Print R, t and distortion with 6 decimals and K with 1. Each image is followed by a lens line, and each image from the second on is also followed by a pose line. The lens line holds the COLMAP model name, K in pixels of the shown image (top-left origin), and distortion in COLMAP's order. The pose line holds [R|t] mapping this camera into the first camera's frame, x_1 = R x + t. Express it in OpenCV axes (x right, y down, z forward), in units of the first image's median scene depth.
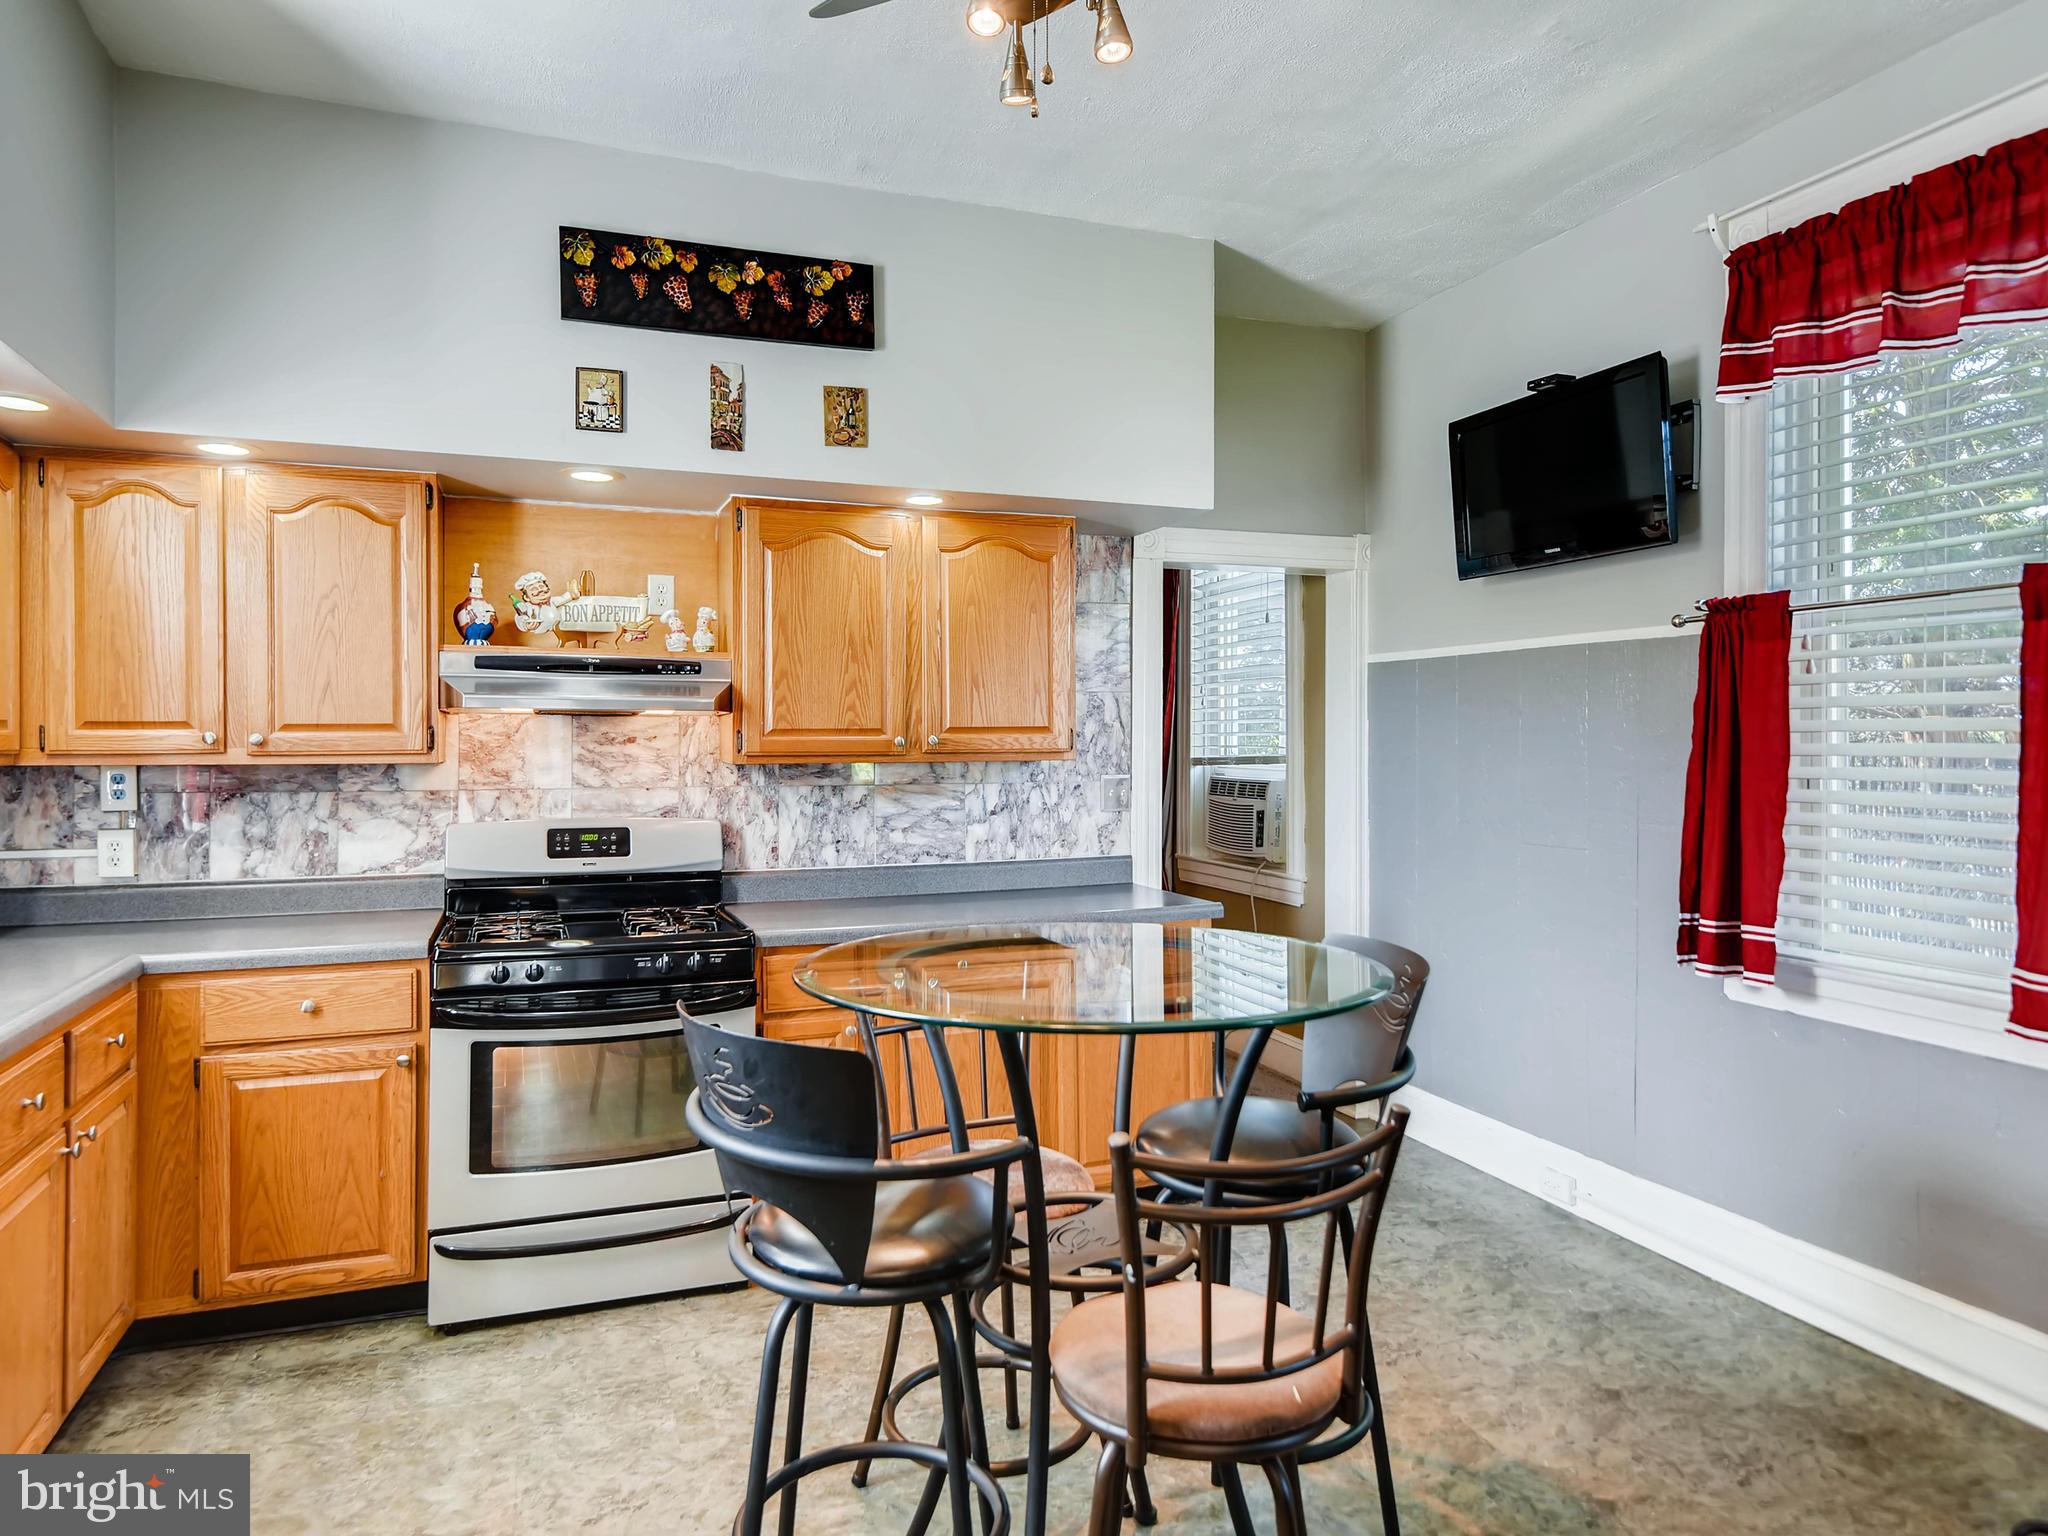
lens RADIAL K [[1242.9, 0, 1015.0], [0, 1242.9, 751.5], [0, 0, 1]] dist [0.026303, -0.016009]
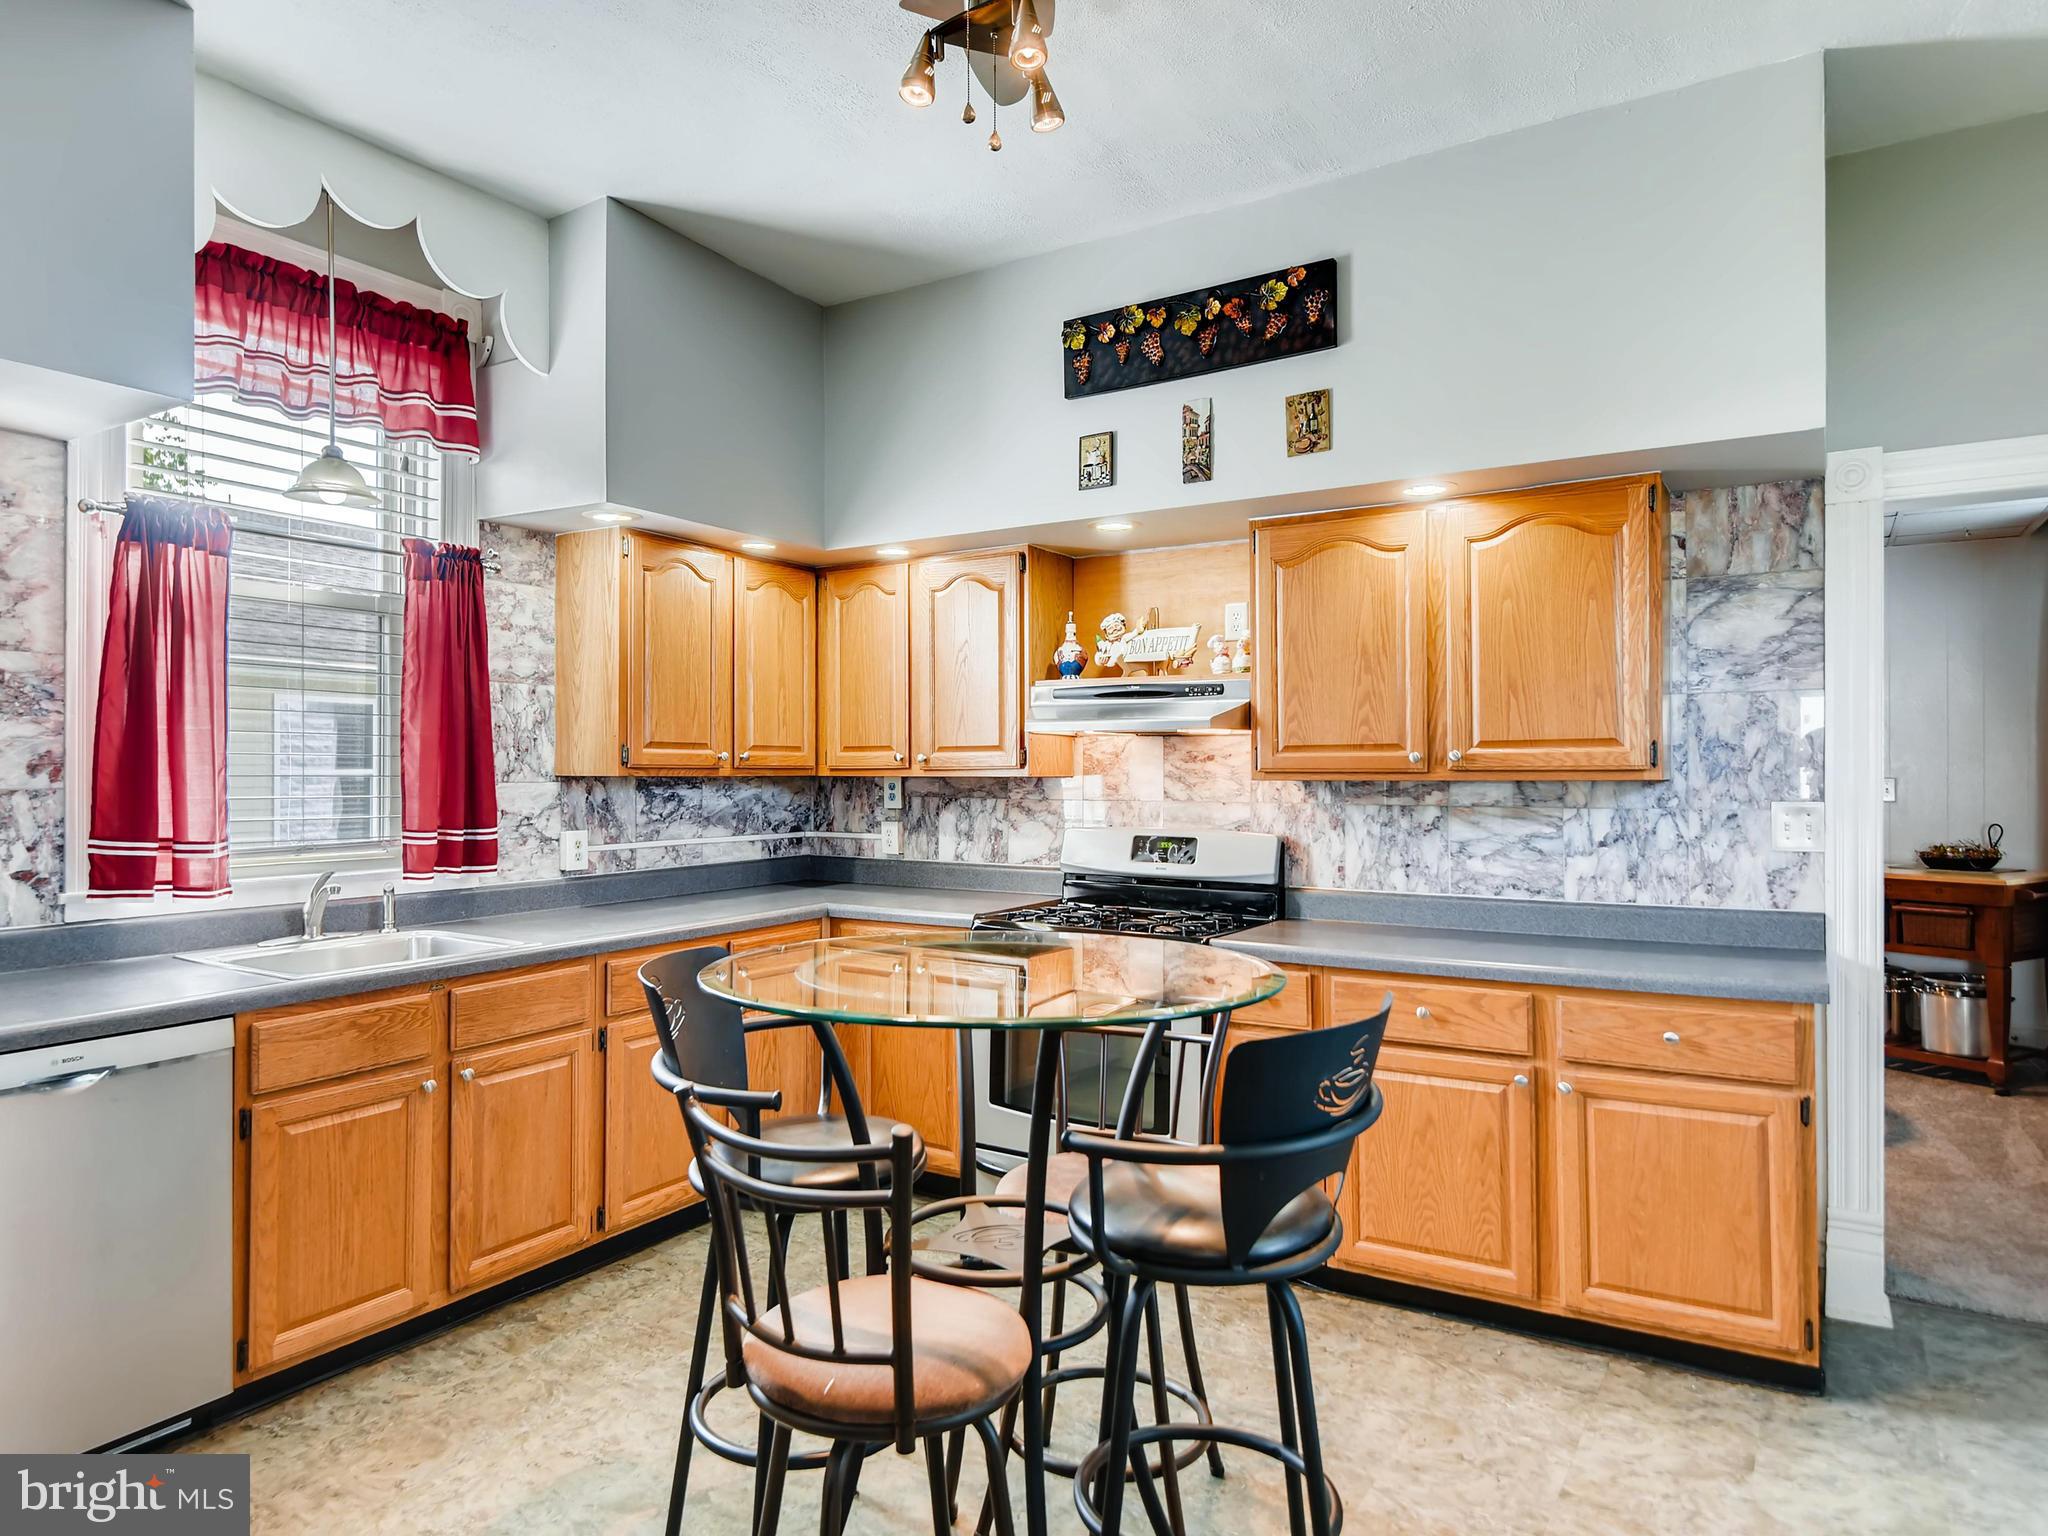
lens RADIAL K [[1242.9, 0, 1016.0], [0, 1242.9, 759.4], [0, 0, 1]] dist [0.026303, -0.016009]
pose [[0.615211, -0.003864, -0.788353, 0.472973], [-0.004341, 0.999956, -0.008289, 0.002027], [0.788351, 0.008522, 0.615167, 0.218397]]
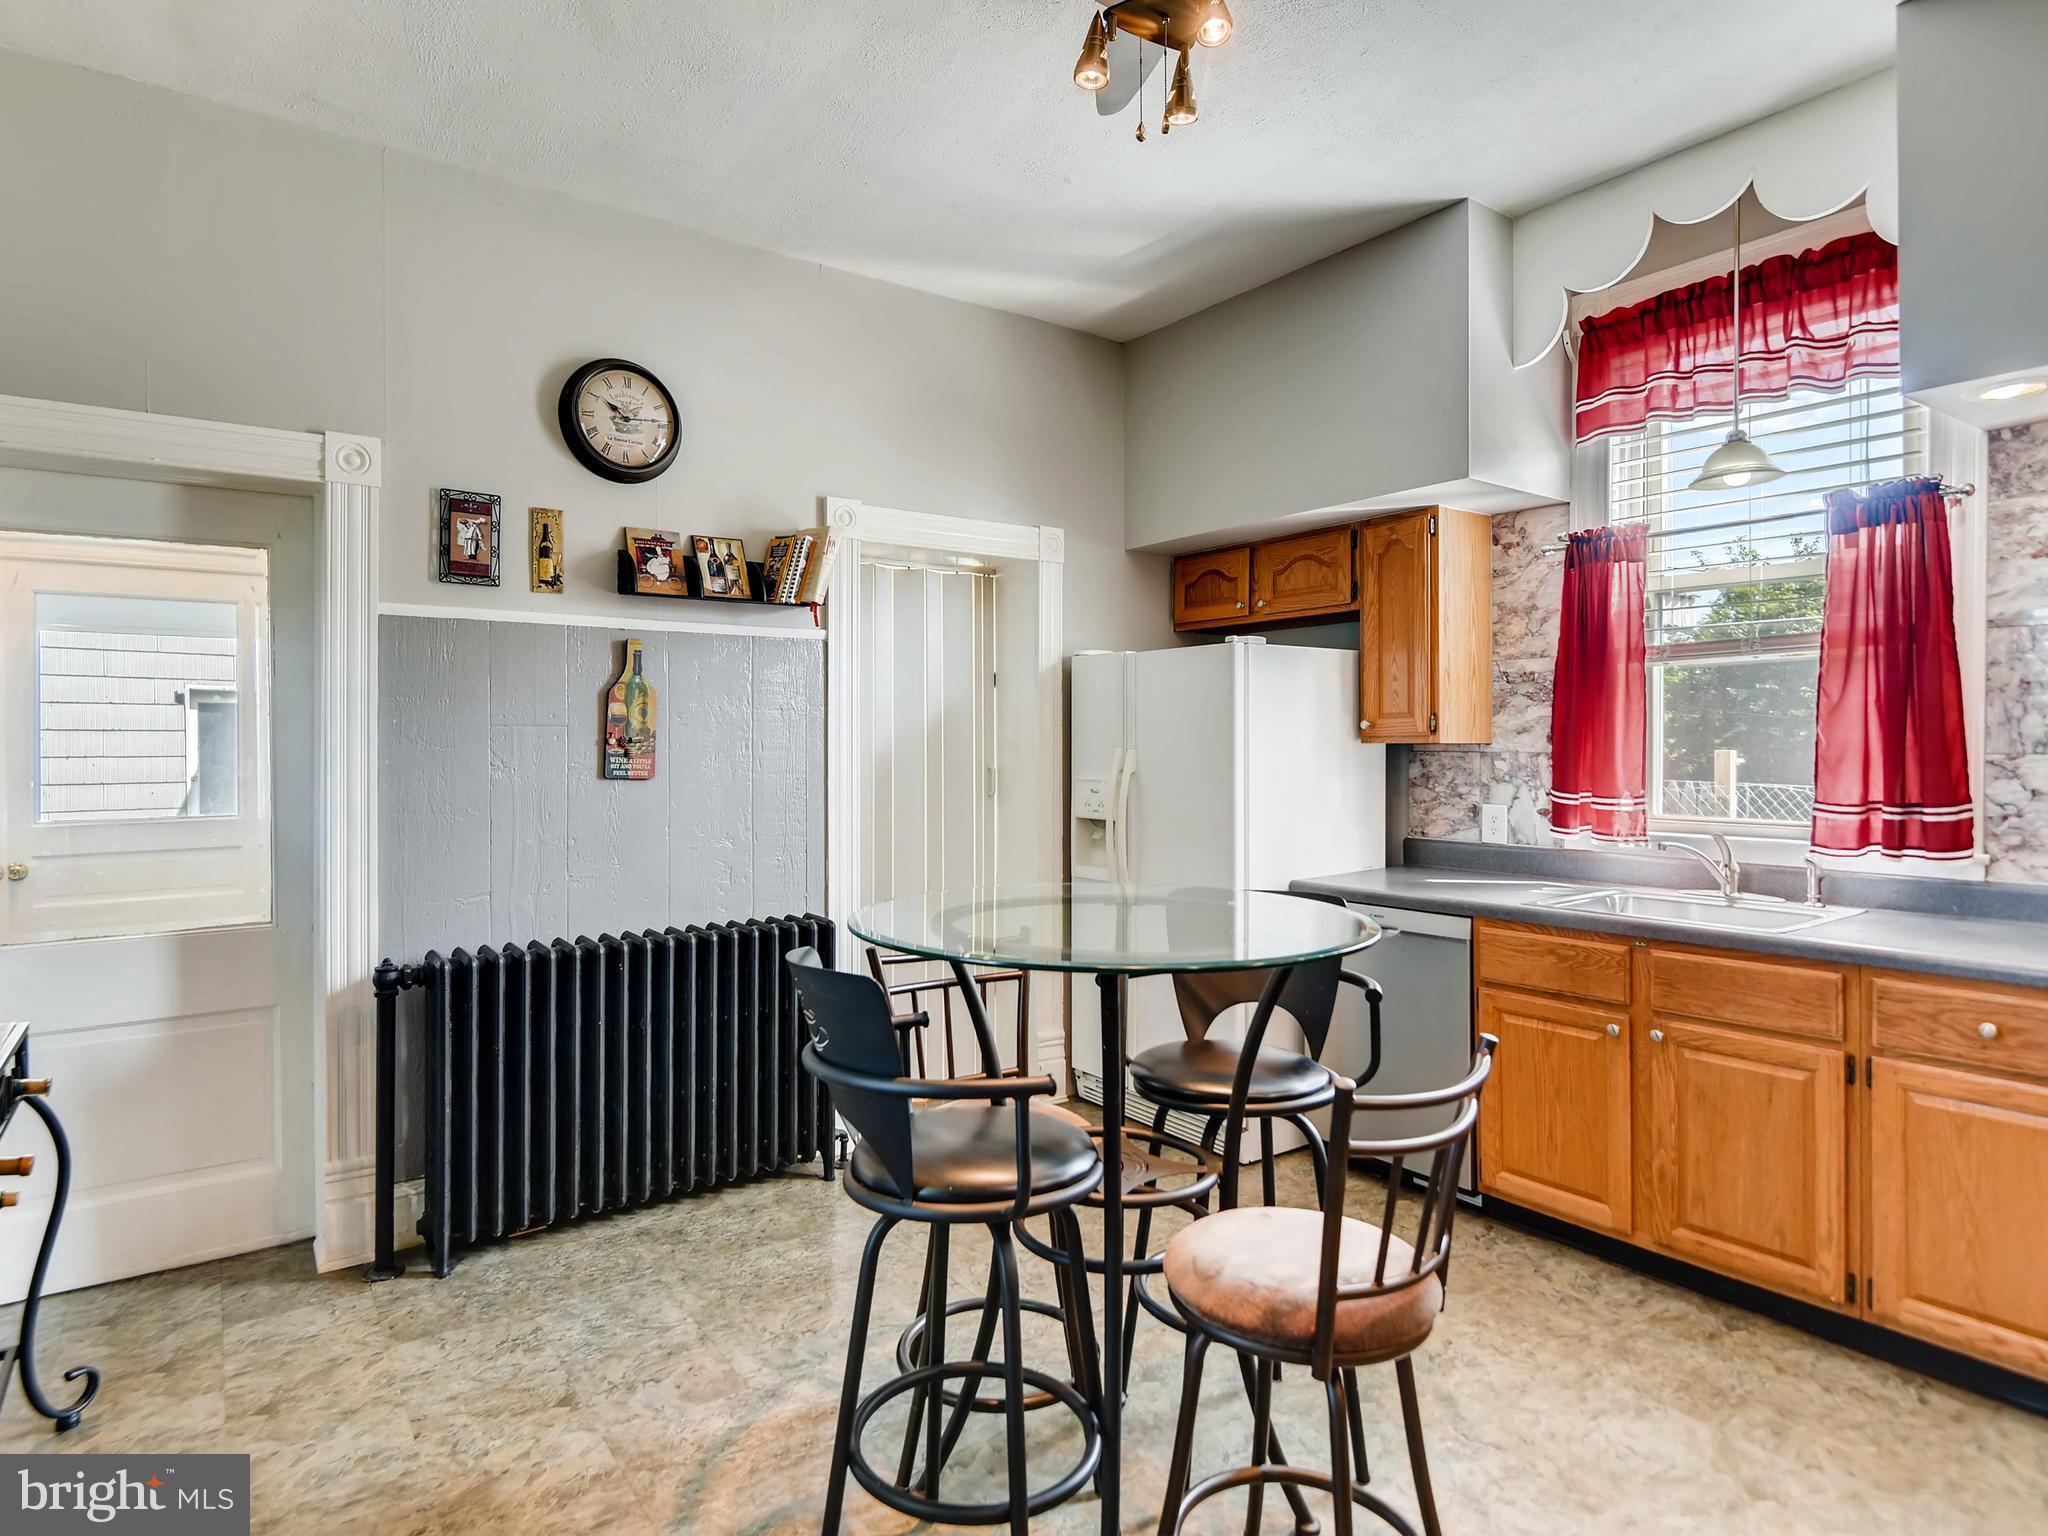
lens RADIAL K [[1164.8, 0, 1022.0], [0, 1164.8, 751.2], [0, 0, 1]] dist [0.002142, -0.001025]
pose [[-0.958118, 0.003462, -0.286353, 0.225091], [0.000654, 0.999951, 0.009903, 0.004809], [0.286373, 0.009301, -0.958073, 1.102195]]
